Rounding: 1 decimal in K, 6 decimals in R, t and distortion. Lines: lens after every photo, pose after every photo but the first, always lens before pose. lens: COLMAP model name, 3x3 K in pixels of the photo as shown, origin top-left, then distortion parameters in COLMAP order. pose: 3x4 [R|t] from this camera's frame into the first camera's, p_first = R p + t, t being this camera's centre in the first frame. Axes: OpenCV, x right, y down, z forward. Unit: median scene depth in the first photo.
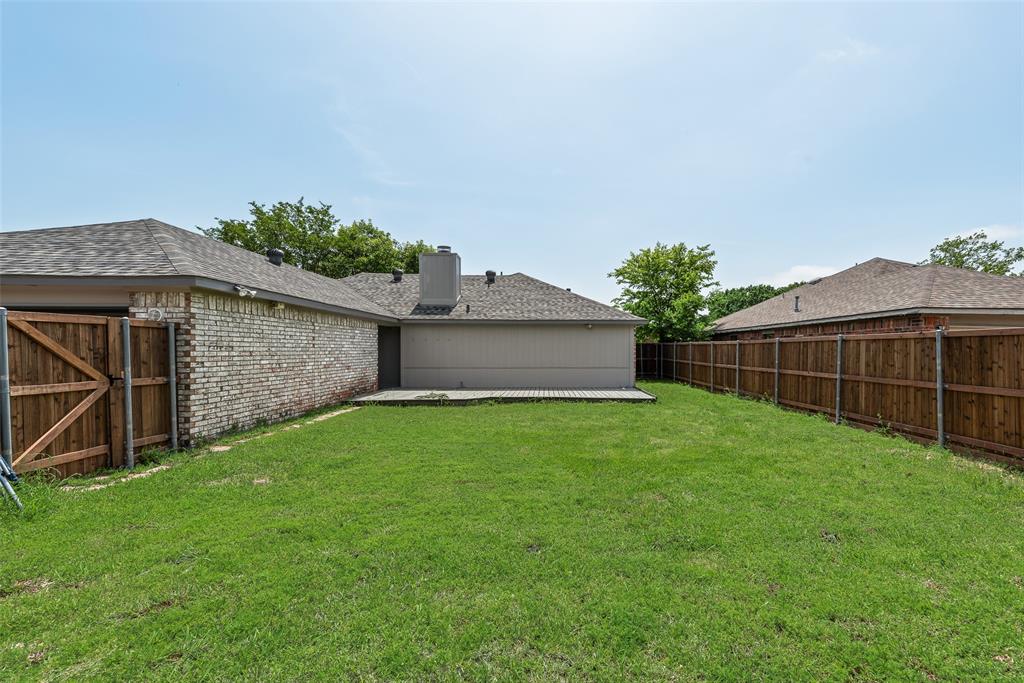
lens RADIAL K [[417.7, 0, 557.5], [0, 417.7, 351.0], [0, 0, 1]] dist [-0.002280, -0.001081]
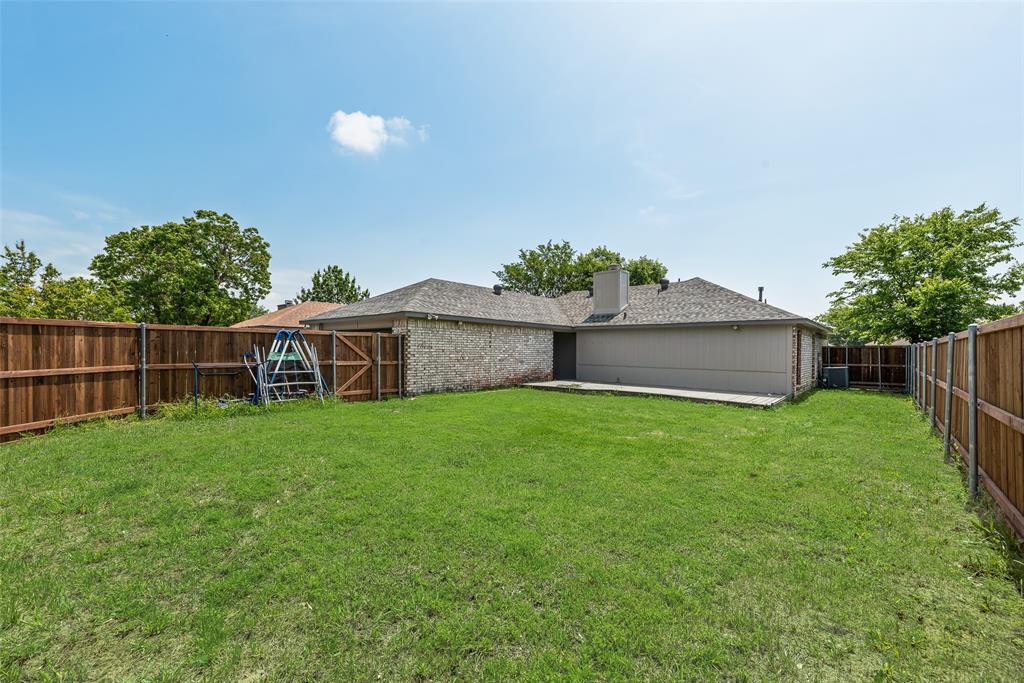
lens RADIAL K [[388.1, 0, 522.1], [0, 388.1, 352.1], [0, 0, 1]] dist [-0.002595, -0.000011]
pose [[0.731936, 0.011892, -0.681270, 0.681528], [-0.014145, 0.999897, 0.002256, 0.004084], [0.681227, 0.007986, 0.732029, 0.011566]]
